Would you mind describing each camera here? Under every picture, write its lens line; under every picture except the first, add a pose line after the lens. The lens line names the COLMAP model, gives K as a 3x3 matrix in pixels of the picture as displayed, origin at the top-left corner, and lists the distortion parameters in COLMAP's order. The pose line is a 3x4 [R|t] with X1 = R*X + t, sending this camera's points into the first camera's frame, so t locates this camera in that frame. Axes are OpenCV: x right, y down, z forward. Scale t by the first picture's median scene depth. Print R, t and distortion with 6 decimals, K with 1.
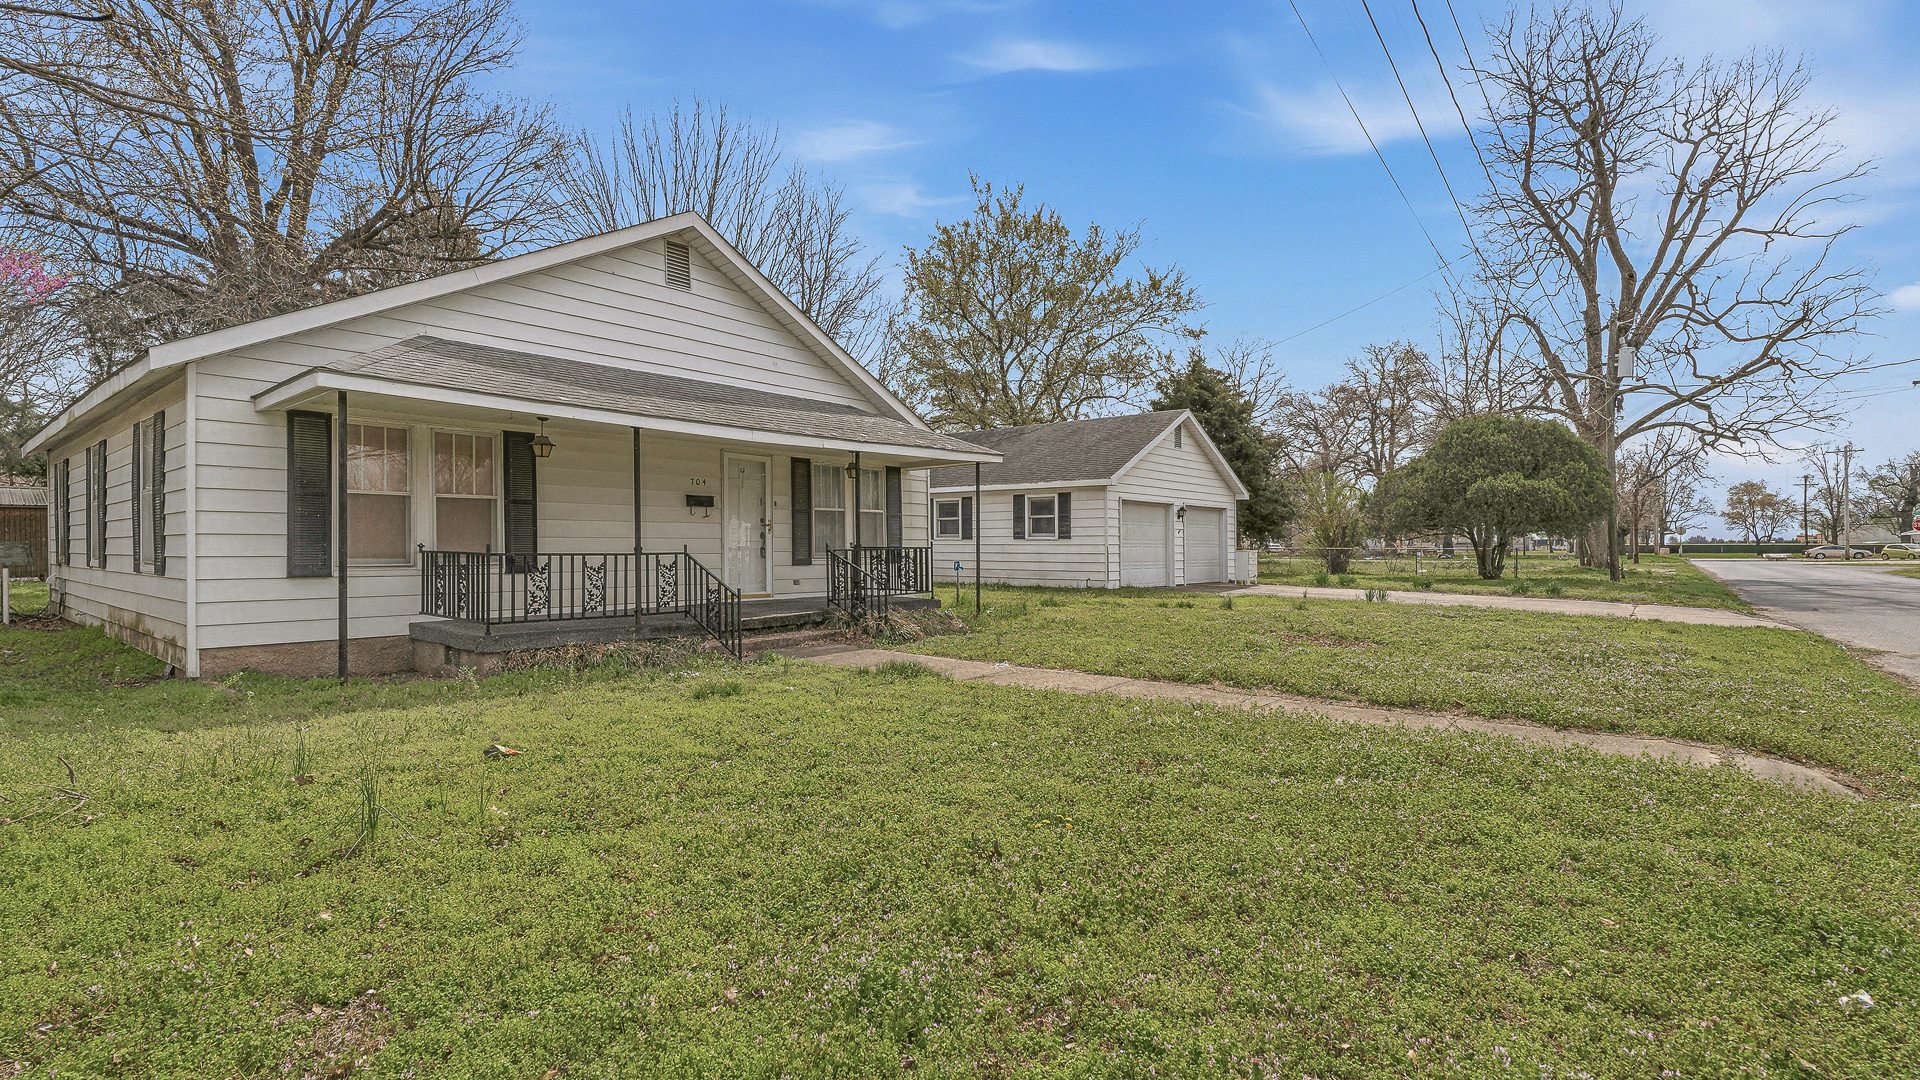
lens RADIAL K [[864.2, 0, 956.4], [0, 864.2, 545.7], [0, 0, 1]] dist [-0.002010, -0.000147]
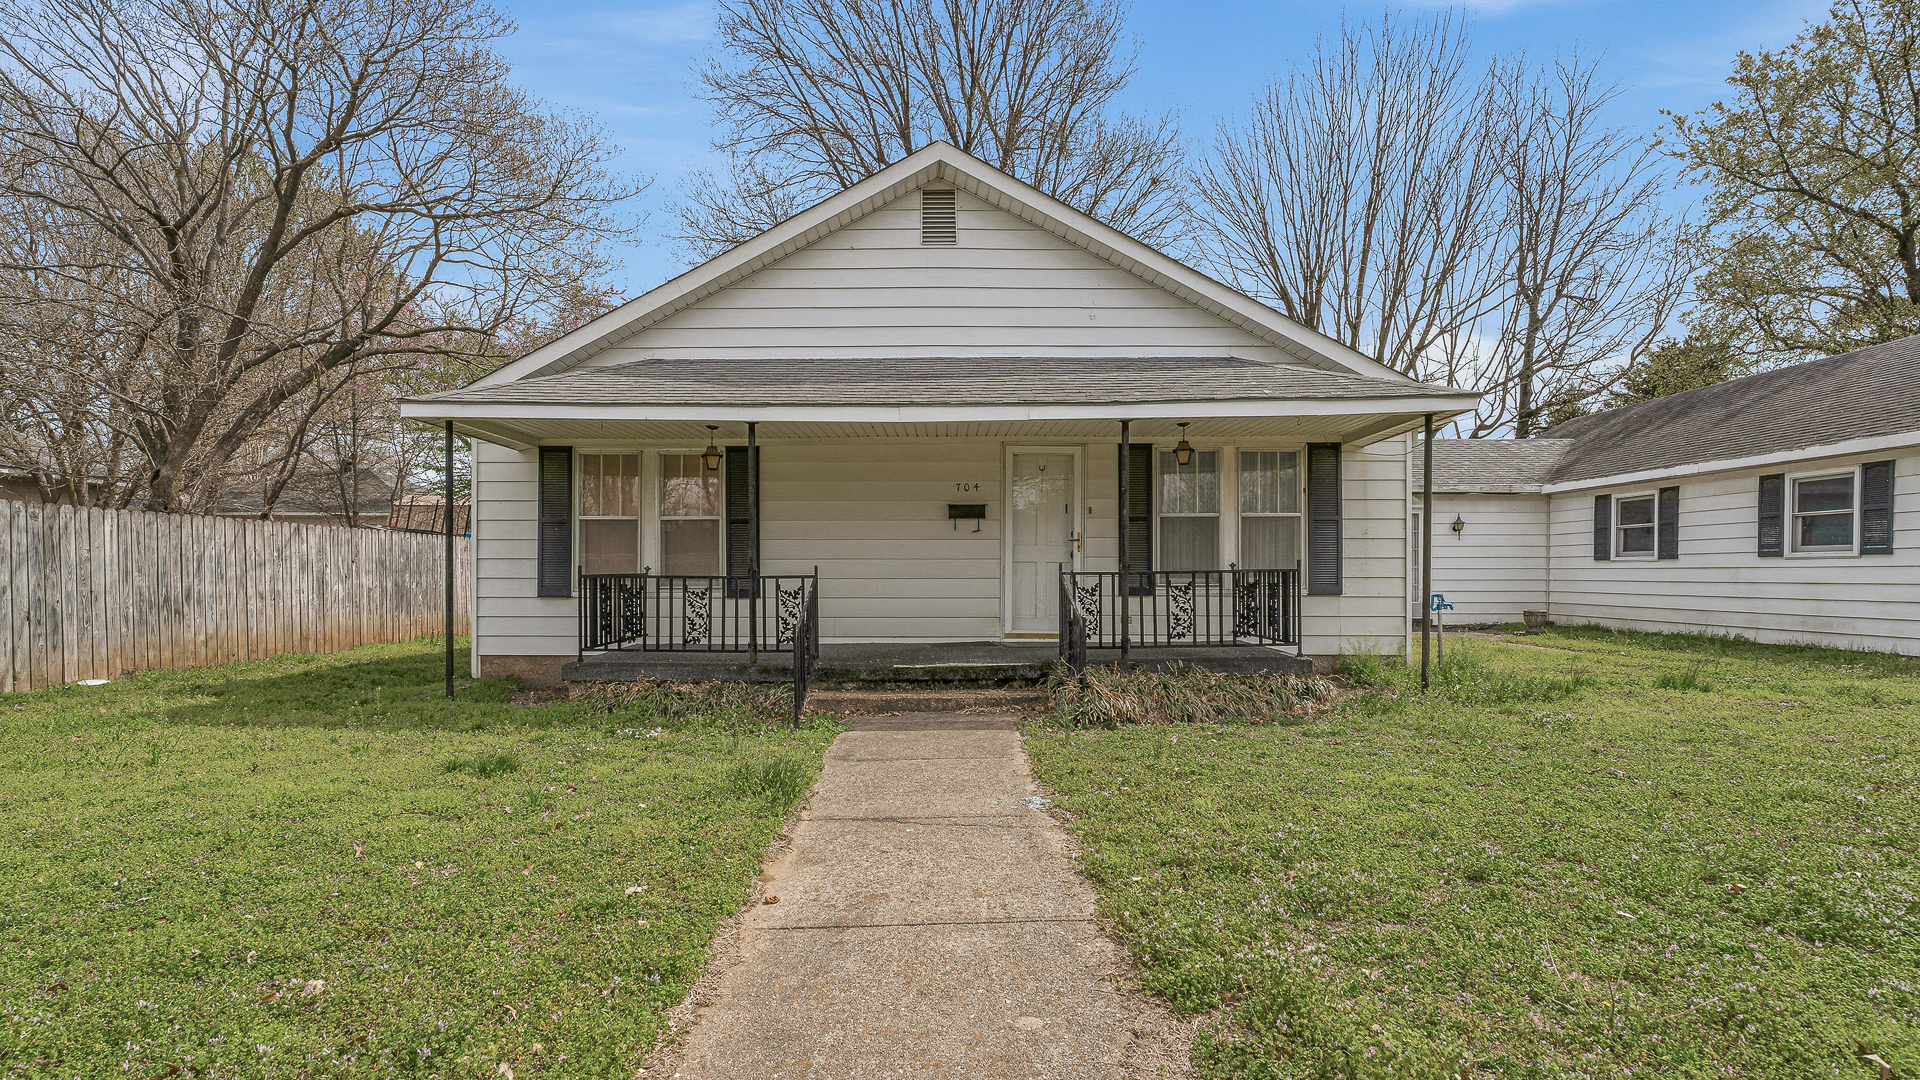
lens RADIAL K [[958.4, 0, 980.8], [0, 958.4, 598.1], [0, 0, 1]] dist [-0.026982, 0.000235]
pose [[0.646842, 0.025686, -0.762191, 0.388376], [-0.000422, 0.999445, 0.033323, -0.001927], [0.762624, -0.021233, 0.646494, 0.460034]]
